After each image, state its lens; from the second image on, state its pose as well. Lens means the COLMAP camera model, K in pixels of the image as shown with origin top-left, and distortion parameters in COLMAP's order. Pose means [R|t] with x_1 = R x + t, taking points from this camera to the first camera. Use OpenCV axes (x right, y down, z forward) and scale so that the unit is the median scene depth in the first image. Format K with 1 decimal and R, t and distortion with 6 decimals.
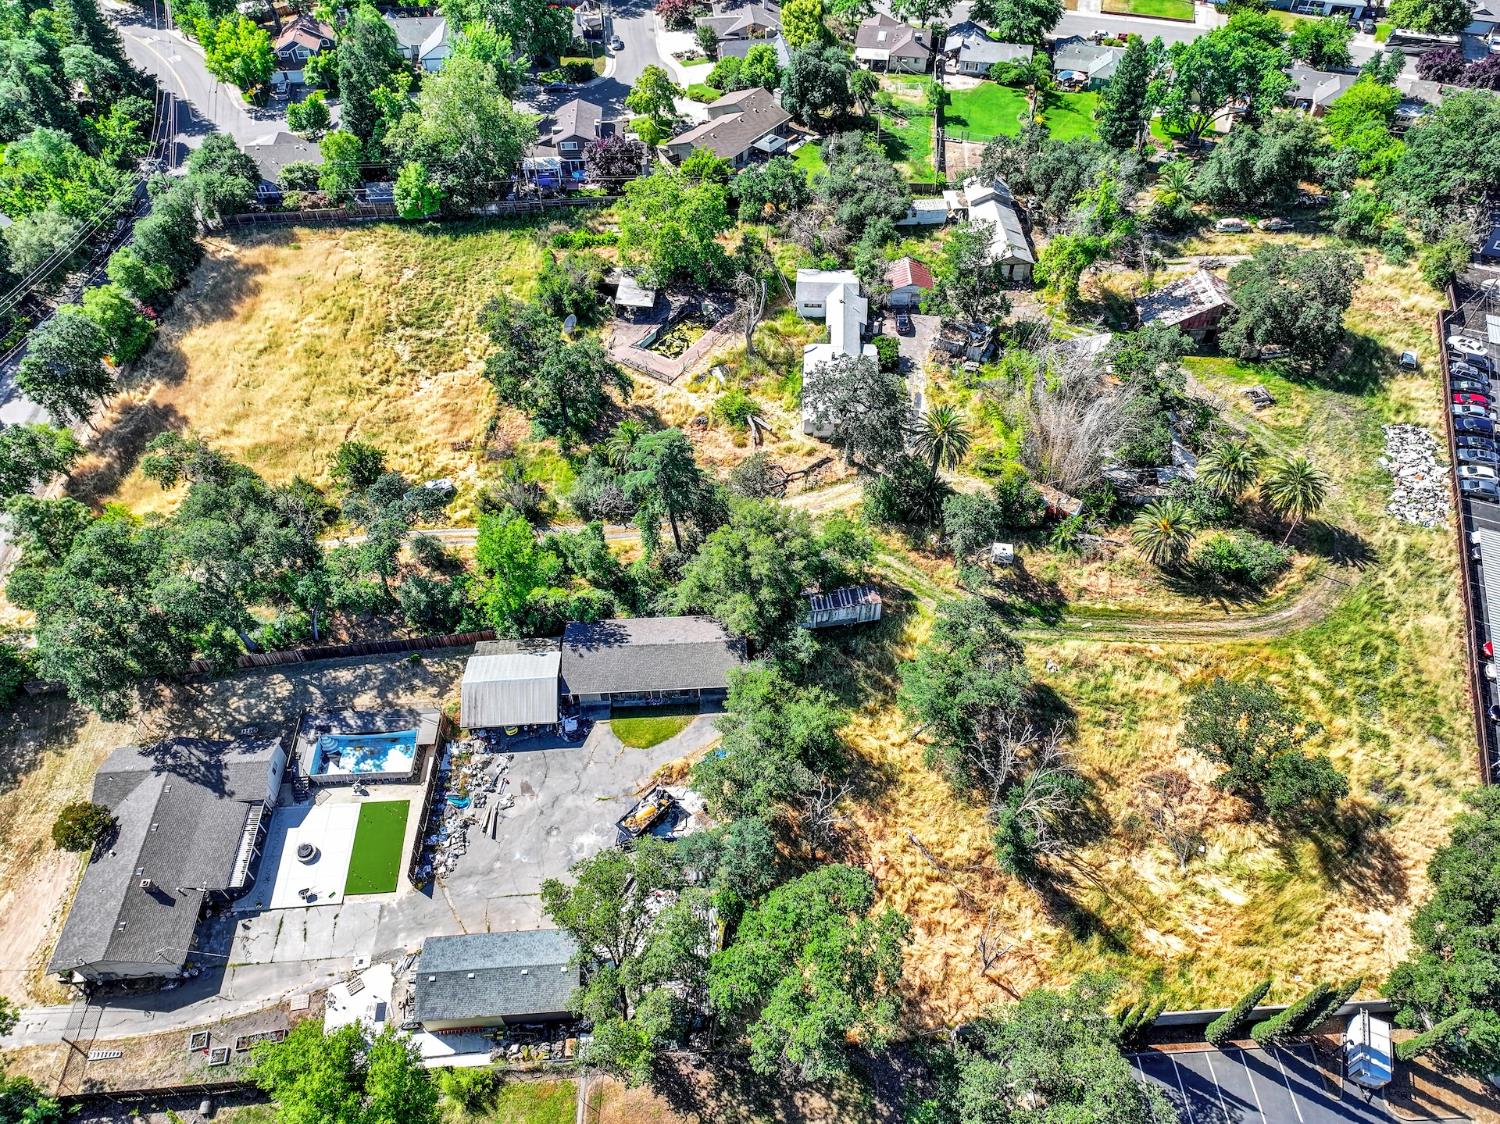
lens RADIAL K [[1045.6, 0, 752.7], [0, 1045.6, 560.5], [0, 0, 1]] dist [-0.004143, 0.018226]
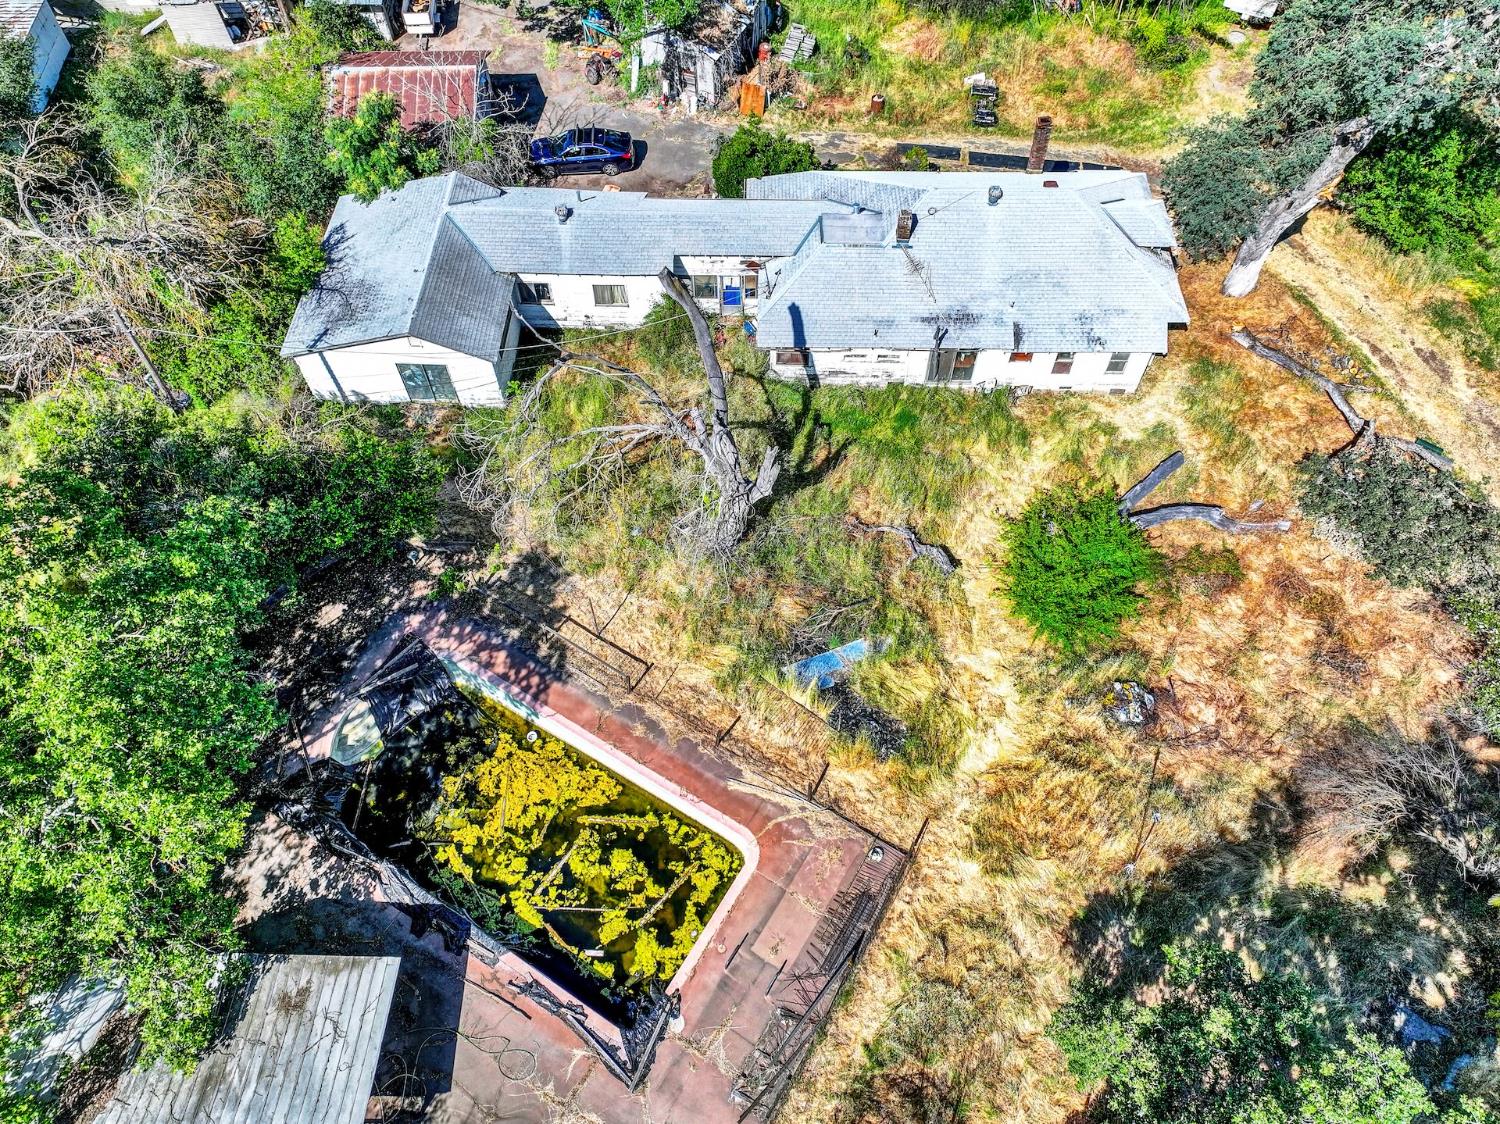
lens RADIAL K [[1045.6, 0, 754.5], [0, 1045.6, 556.2], [0, 0, 1]] dist [-0.004143, 0.018226]
pose [[-0.032352, -0.833163, 0.552080, -0.144546], [0.751748, 0.343728, 0.562784, -0.332629], [-0.658656, 0.433232, 0.615209, 0.831752]]
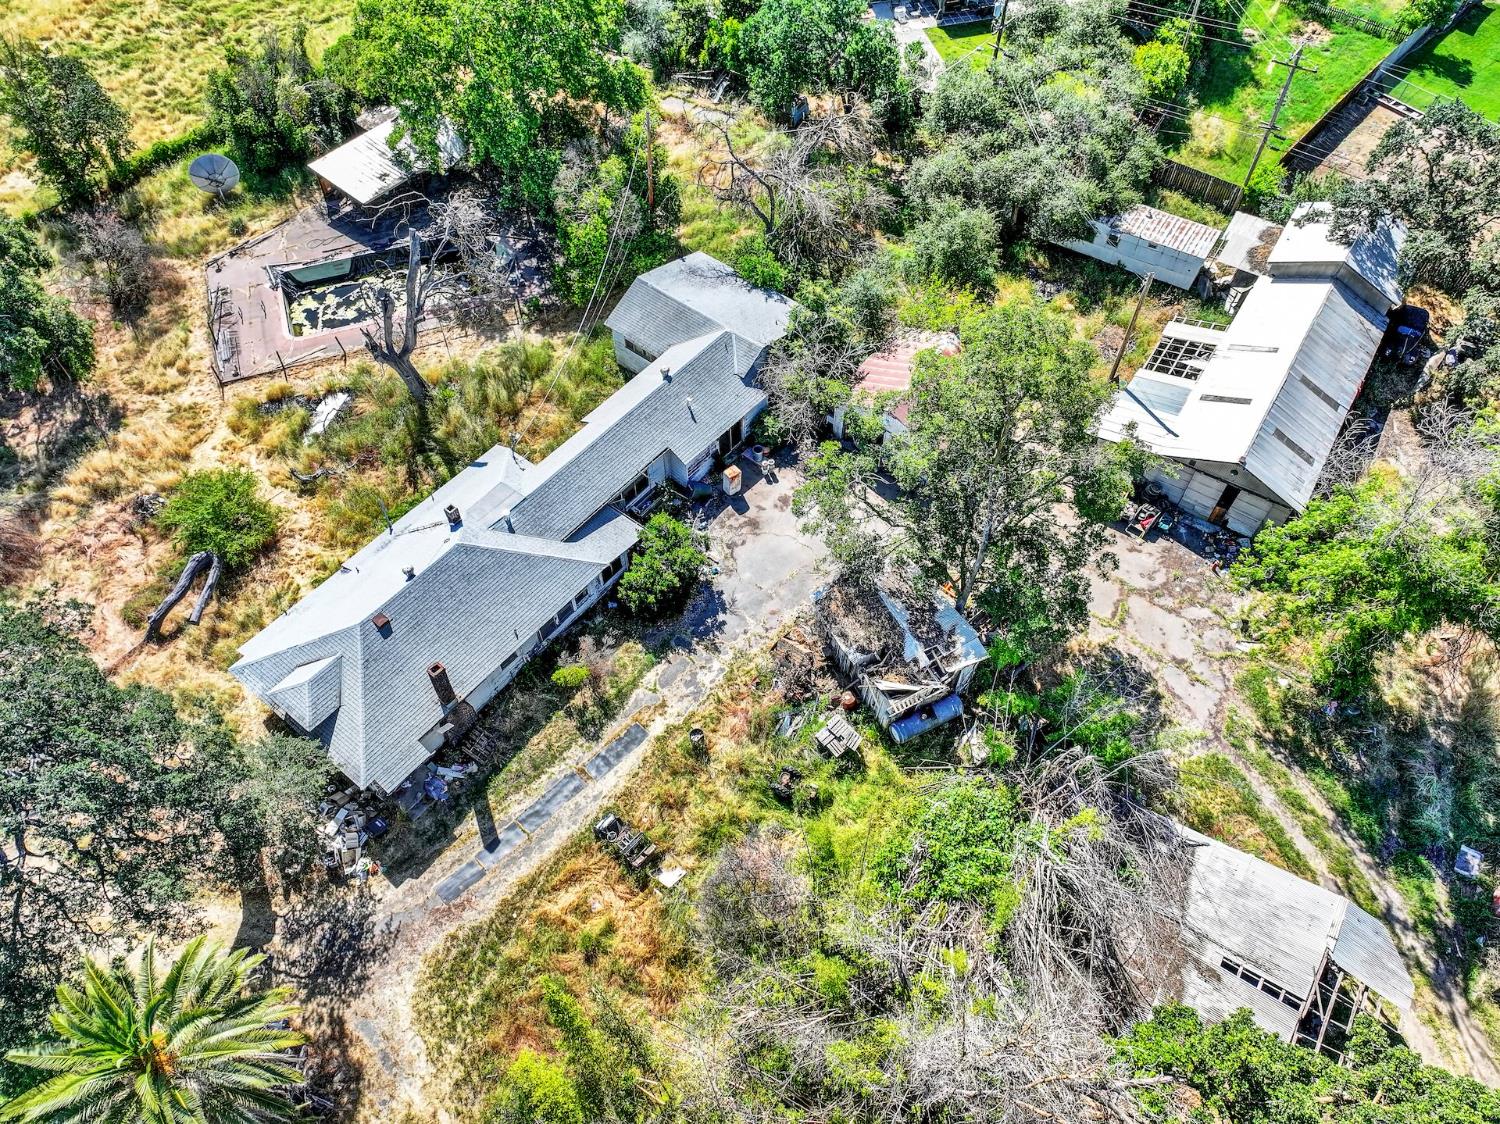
lens RADIAL K [[1045.6, 0, 755.8], [0, 1045.6, 555.7], [0, 0, 1]] dist [-0.004143, 0.018226]
pose [[0.813823, 0.473944, -0.336257, 0.259734], [-0.441375, 0.880521, 0.172833, -0.267318], [0.377995, 0.007760, 0.925775, 0.674787]]
